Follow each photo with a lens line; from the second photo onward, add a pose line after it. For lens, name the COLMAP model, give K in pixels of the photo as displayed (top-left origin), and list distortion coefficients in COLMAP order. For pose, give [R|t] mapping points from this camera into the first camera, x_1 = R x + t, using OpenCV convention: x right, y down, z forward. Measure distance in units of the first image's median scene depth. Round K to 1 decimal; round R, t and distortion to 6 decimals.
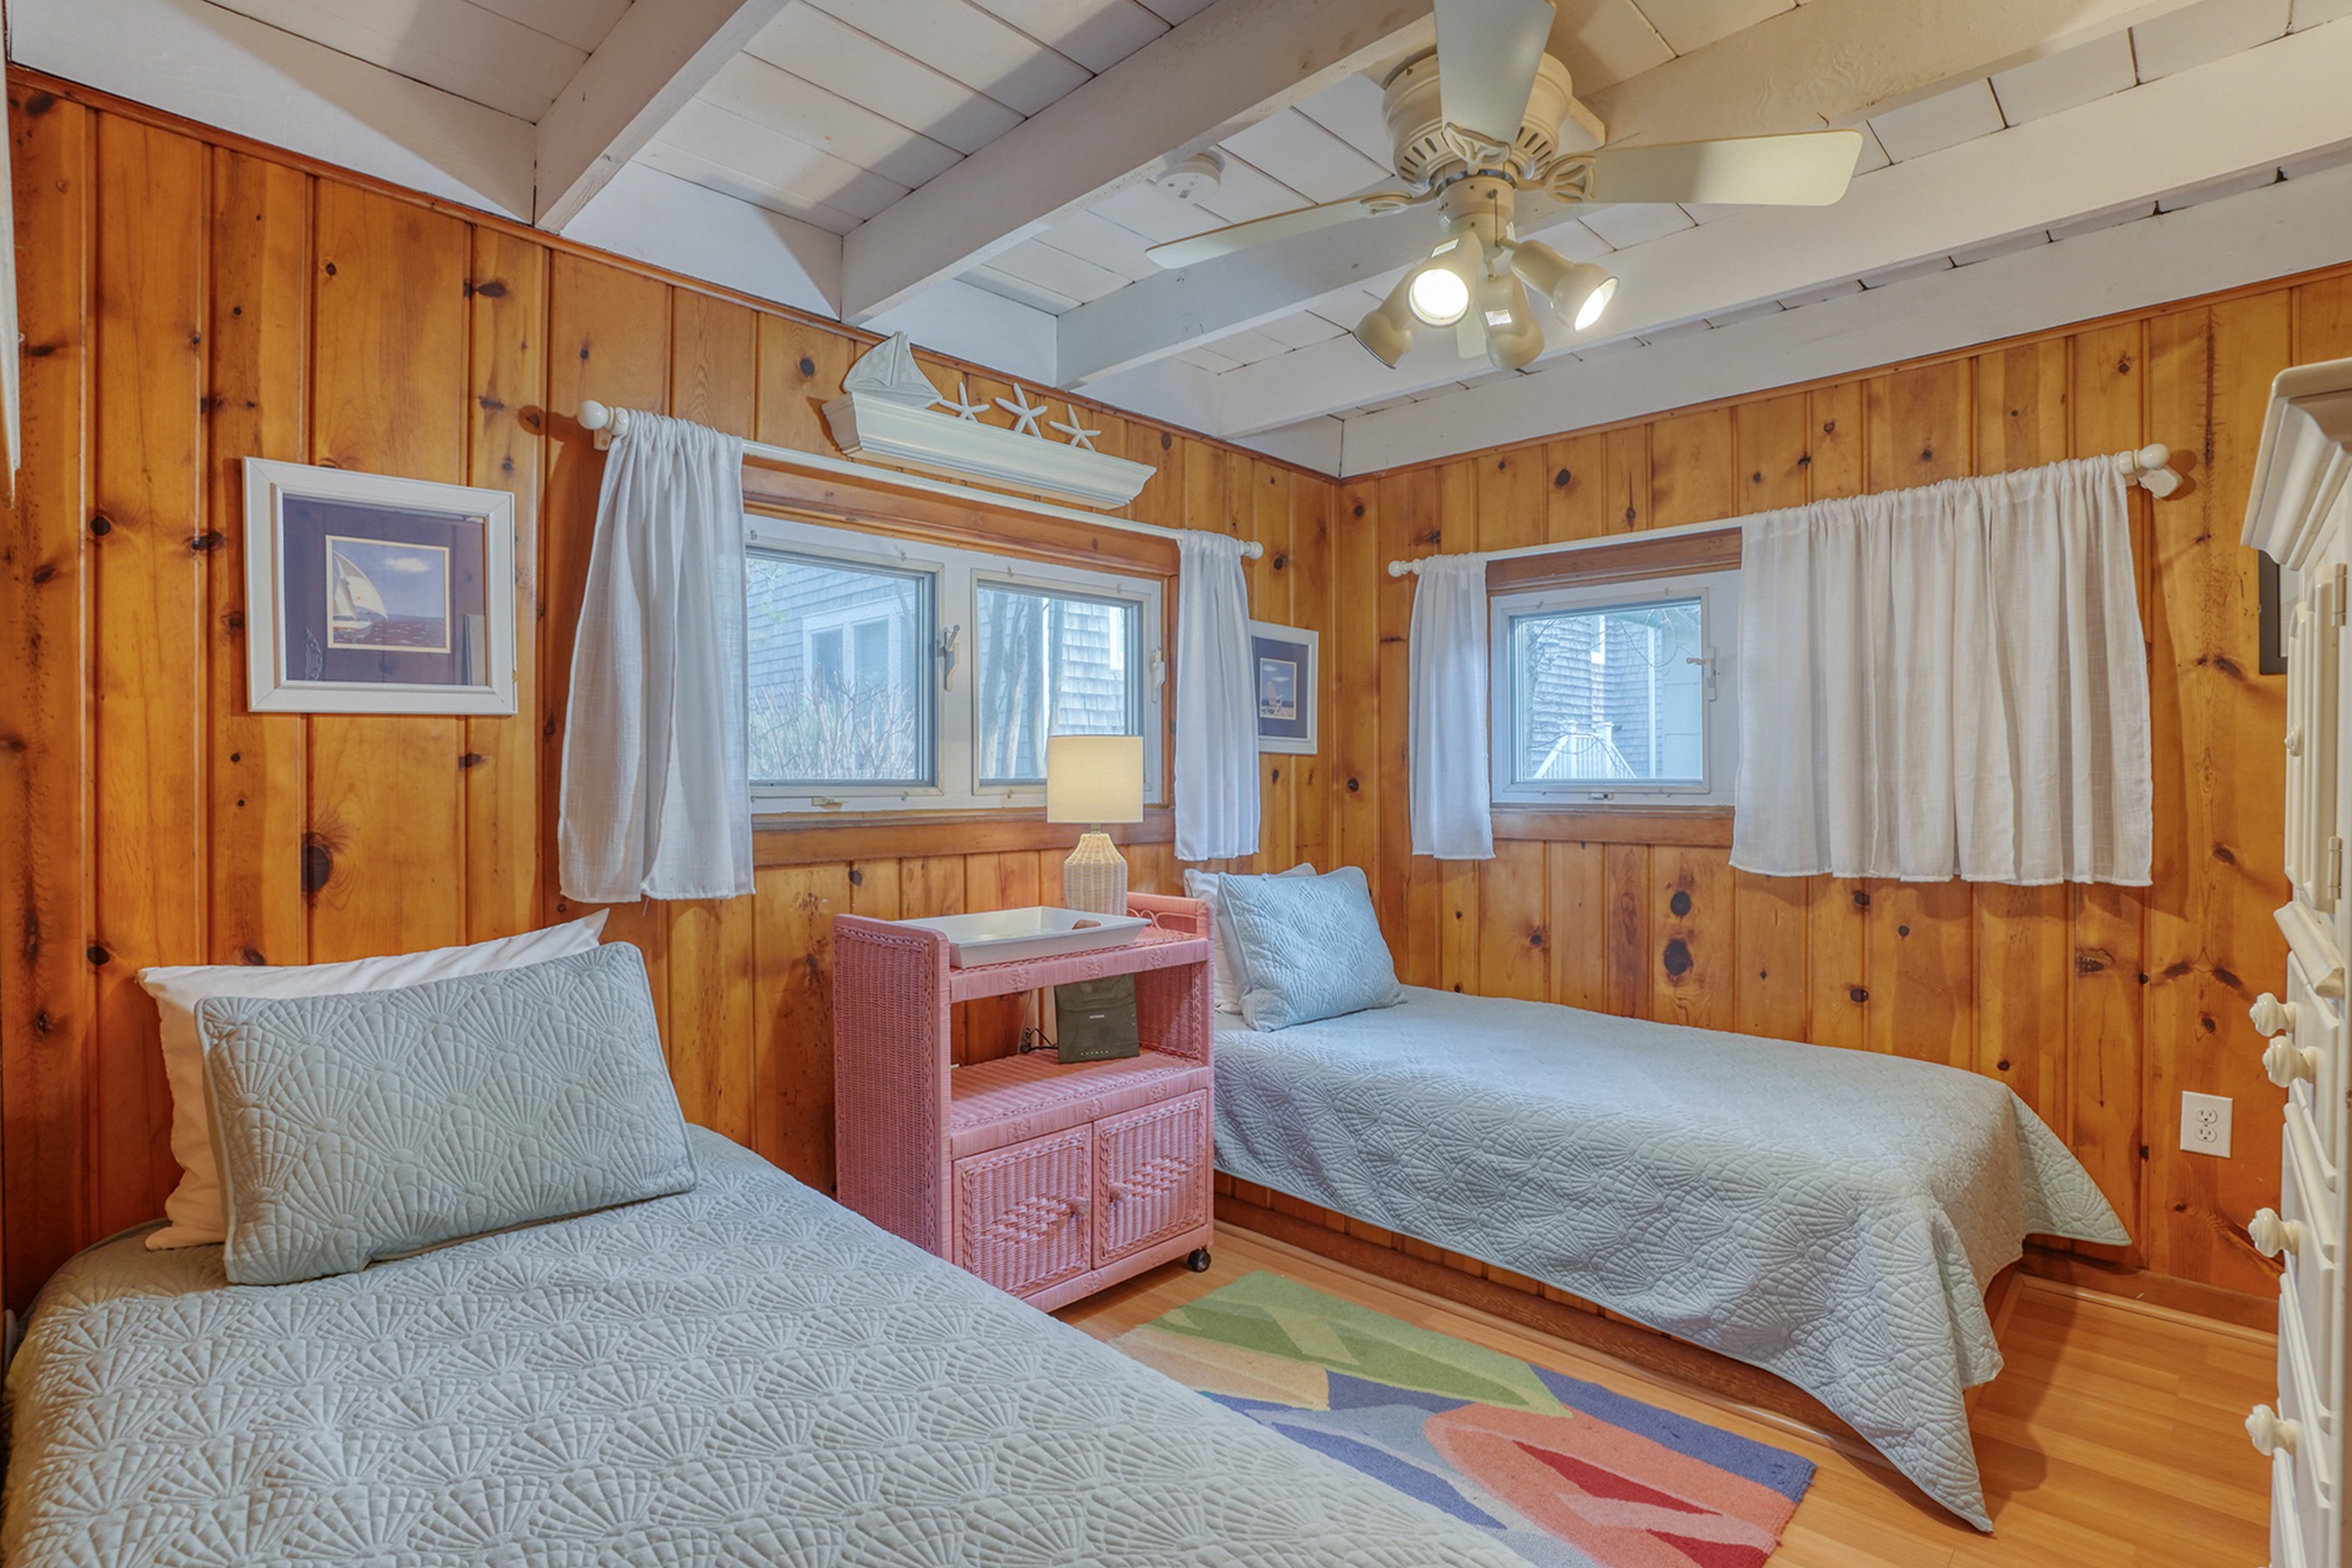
lens RADIAL K [[1192.6, 0, 1159.2], [0, 1192.6, 789.4], [0, 0, 1]] dist [-0.069992, 0.028186]
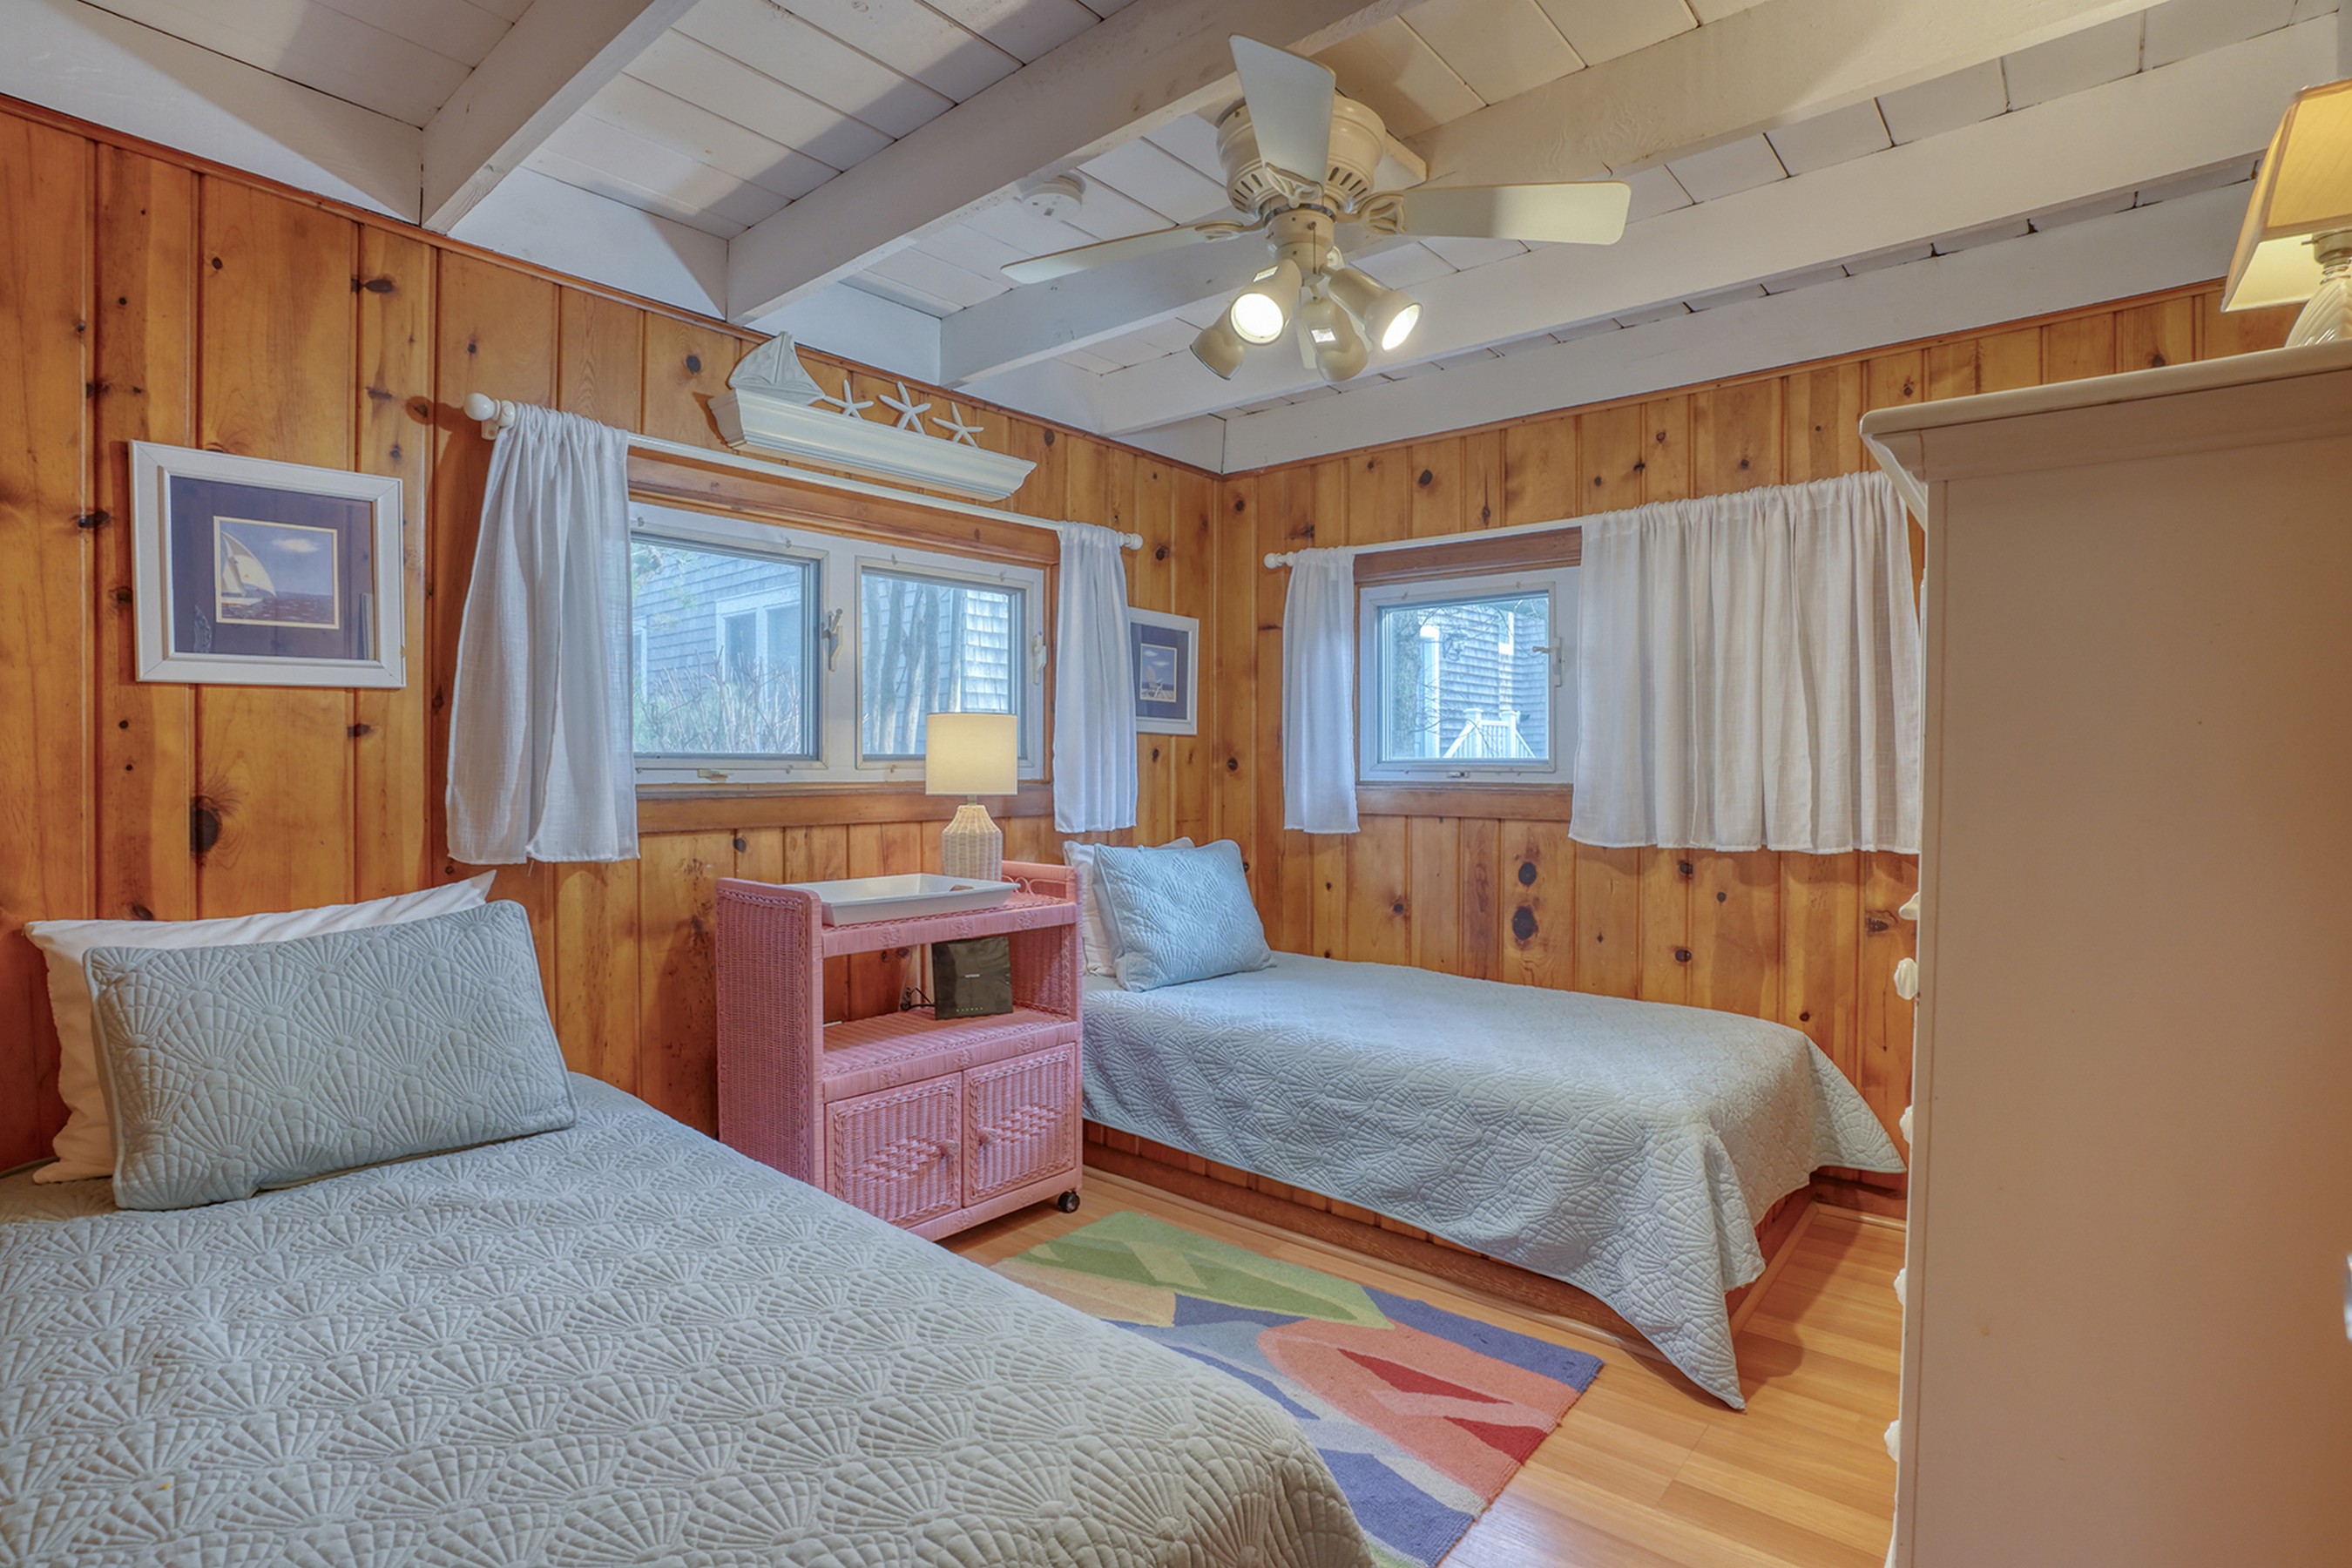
lens RADIAL K [[1192.6, 0, 1190.1], [0, 1192.6, 785.3], [0, 0, 1]] dist [-0.069992, 0.028186]
pose [[0.996913, 0.001705, 0.078500, 0.067638], [-0.002168, 0.999981, 0.005824, 0.014362], [-0.078488, -0.005976, 0.996897, -0.091988]]
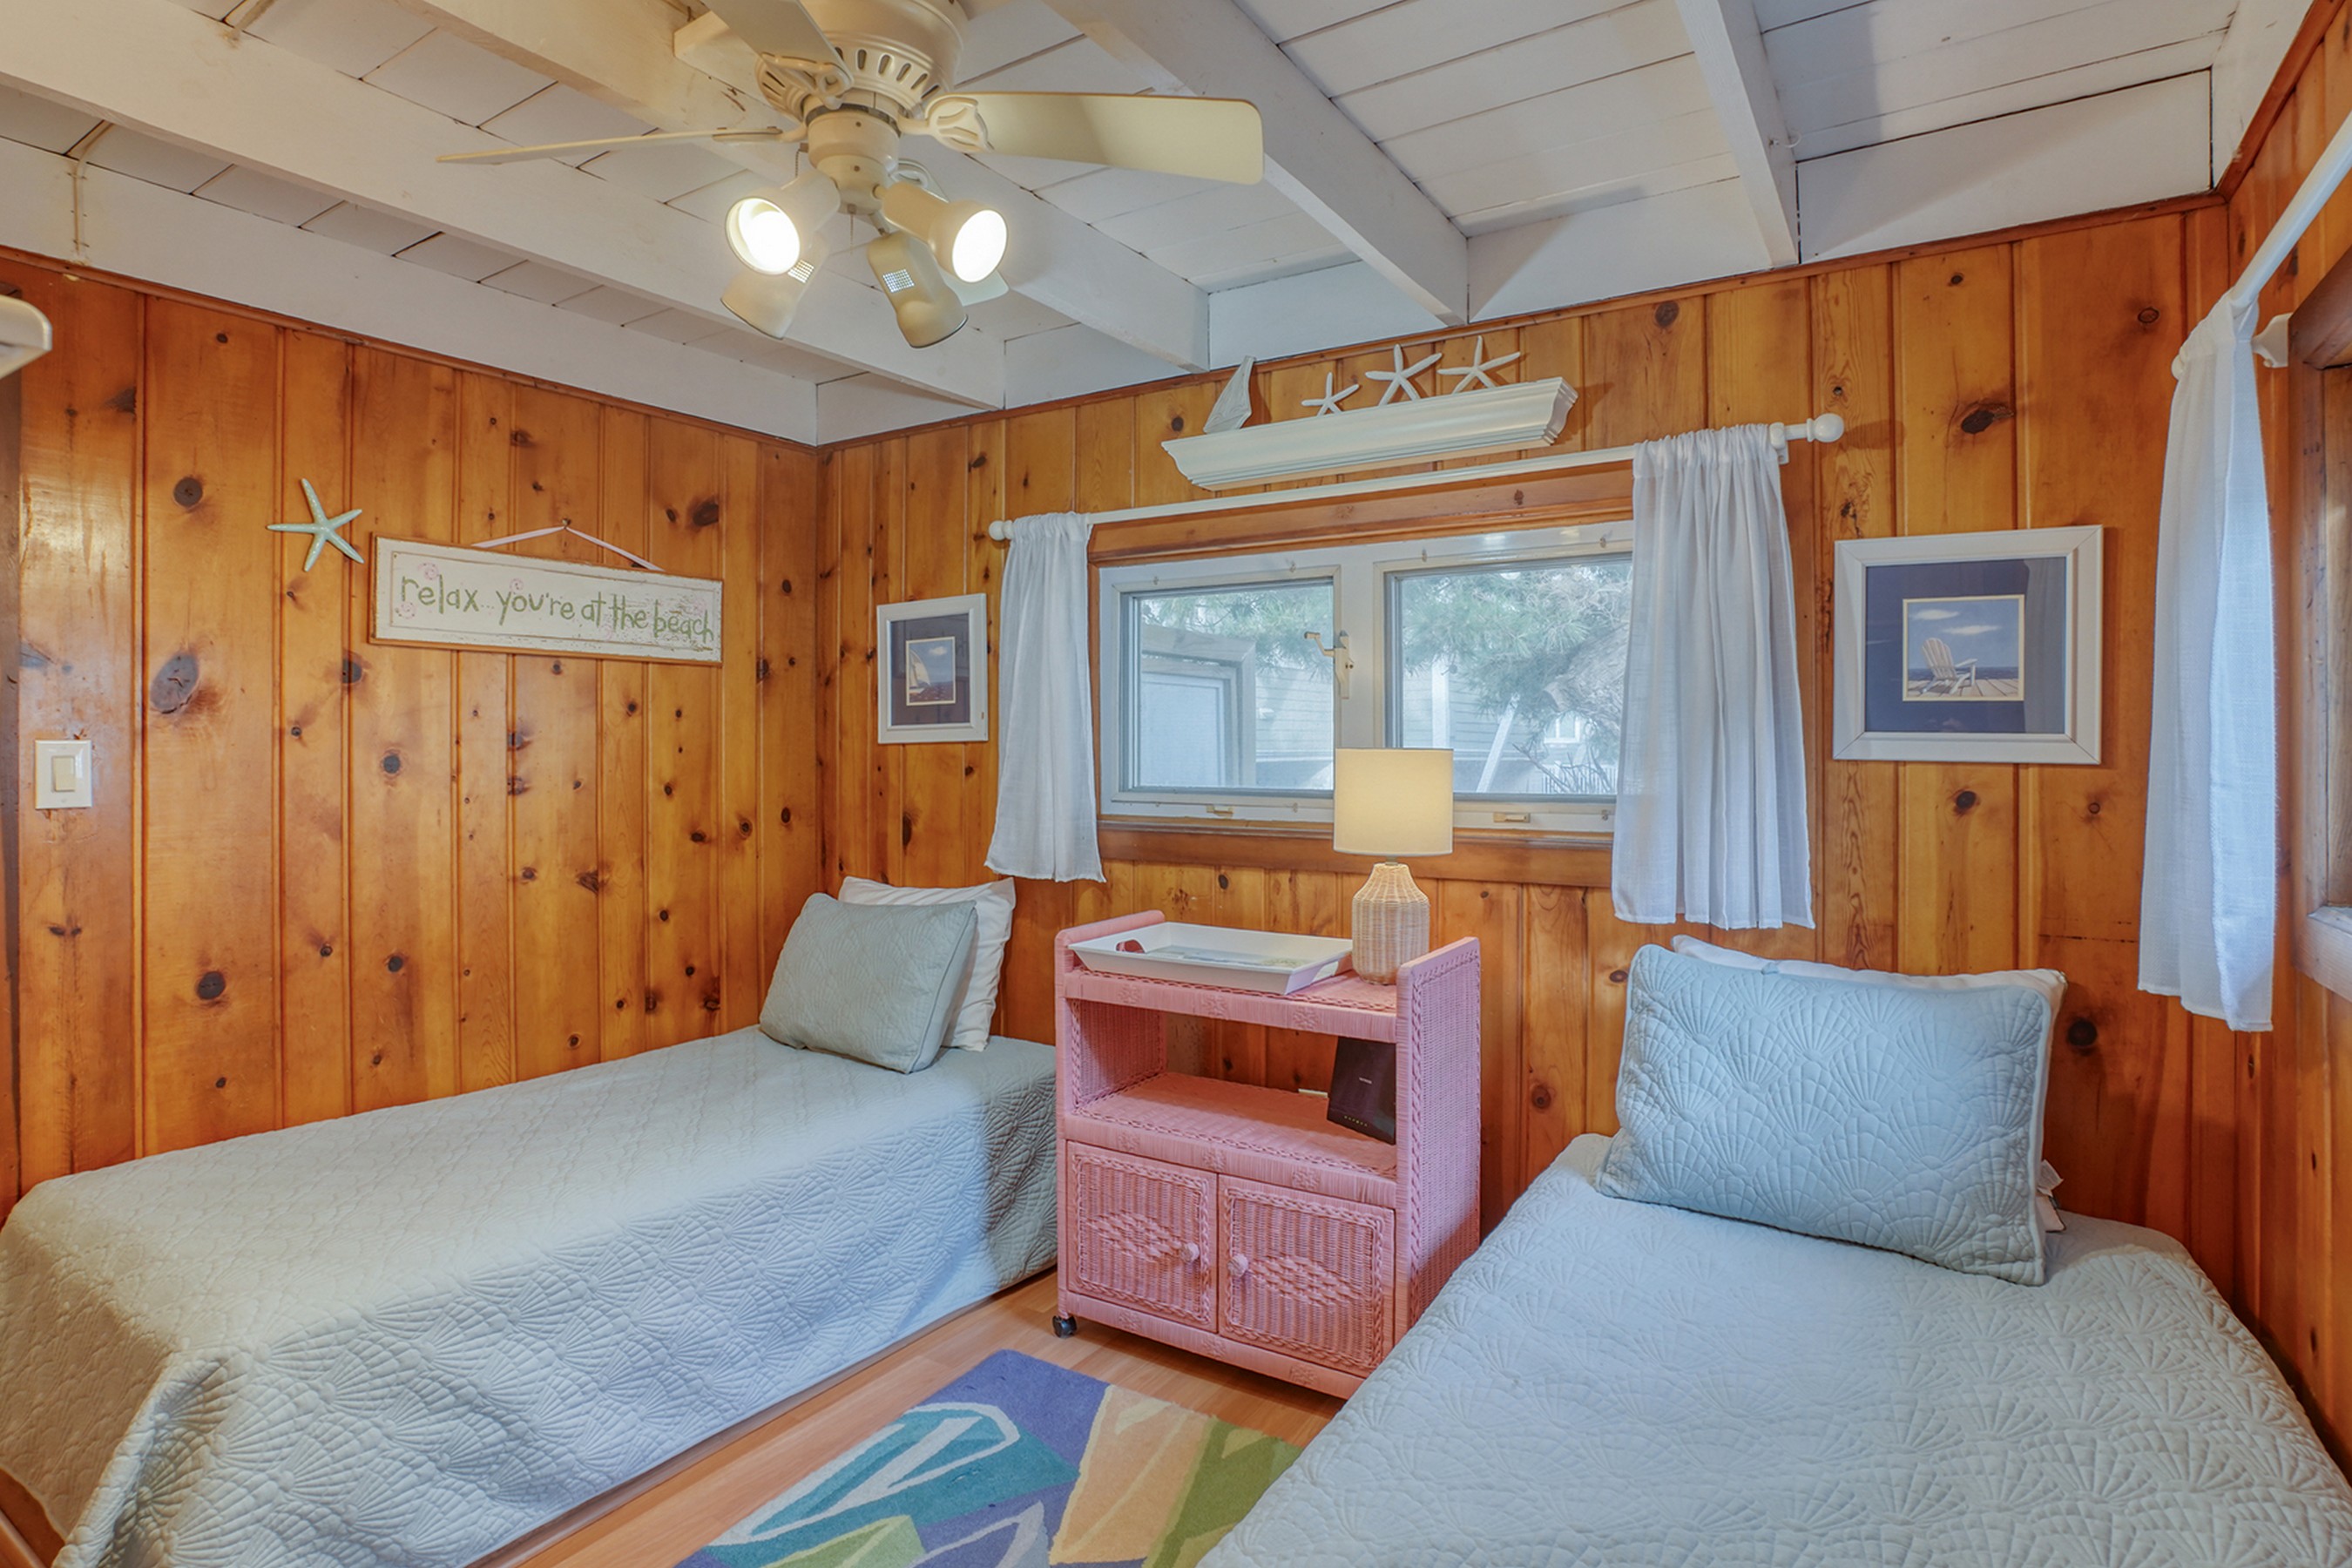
lens RADIAL K [[1192.6, 0, 1180.0], [0, 1192.6, 750.7], [0, 0, 1]] dist [-0.069992, 0.028186]
pose [[0.203139, 0.006843, -0.979126, 0.855475], [-0.011300, 0.999925, 0.004644, -0.052545], [0.979085, 0.010120, 0.203202, 0.803825]]
